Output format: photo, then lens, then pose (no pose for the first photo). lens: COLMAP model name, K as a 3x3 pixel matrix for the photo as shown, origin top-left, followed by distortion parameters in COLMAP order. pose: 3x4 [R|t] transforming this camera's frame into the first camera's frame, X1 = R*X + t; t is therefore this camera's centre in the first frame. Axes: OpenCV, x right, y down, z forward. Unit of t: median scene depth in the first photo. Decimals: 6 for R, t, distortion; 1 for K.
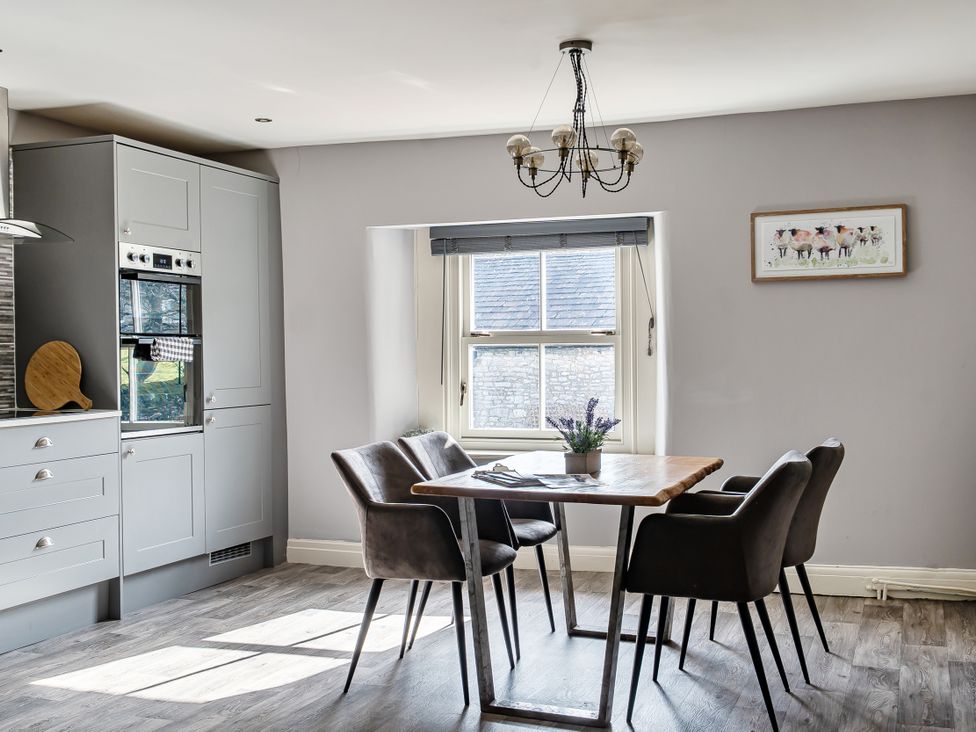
lens RADIAL K [[1135.9, 0, 495.9], [0, 1135.9, 362.3], [0, 0, 1]] dist [0.006211, 0.000000]
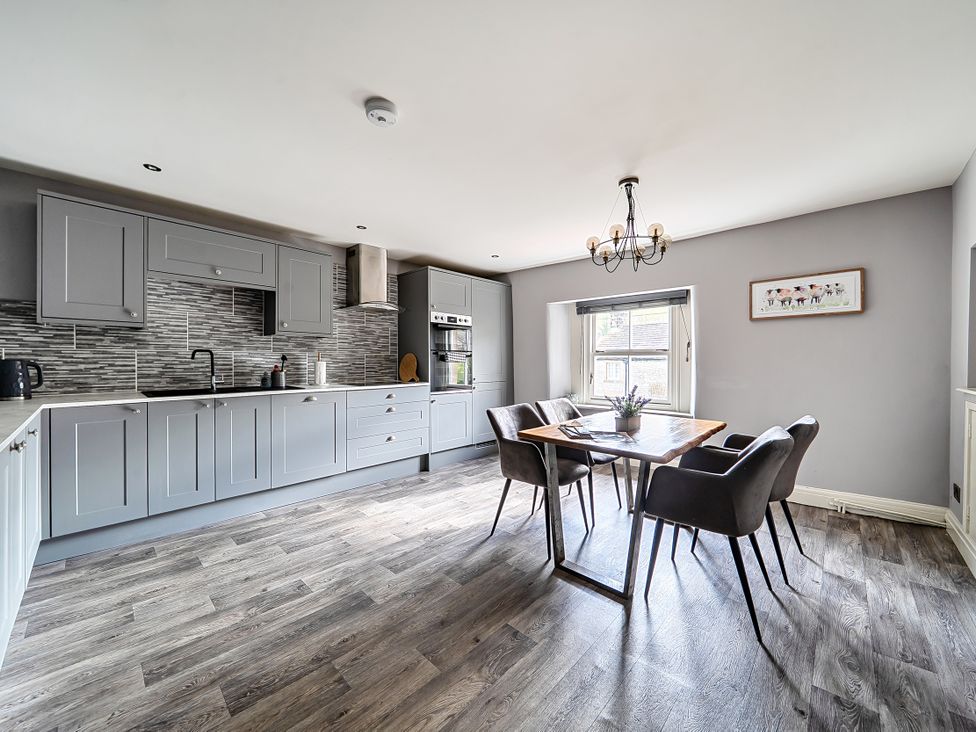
lens RADIAL K [[380.4, 0, 486.9], [0, 380.4, 363.9], [0, 0, 1]] dist [-0.006377, 0.000388]
pose [[0.922432, 0.010612, -0.386014, 0.081884], [-0.010890, 0.999940, 0.001465, 0.000903], [0.386006, 0.002853, 0.922492, 0.319156]]
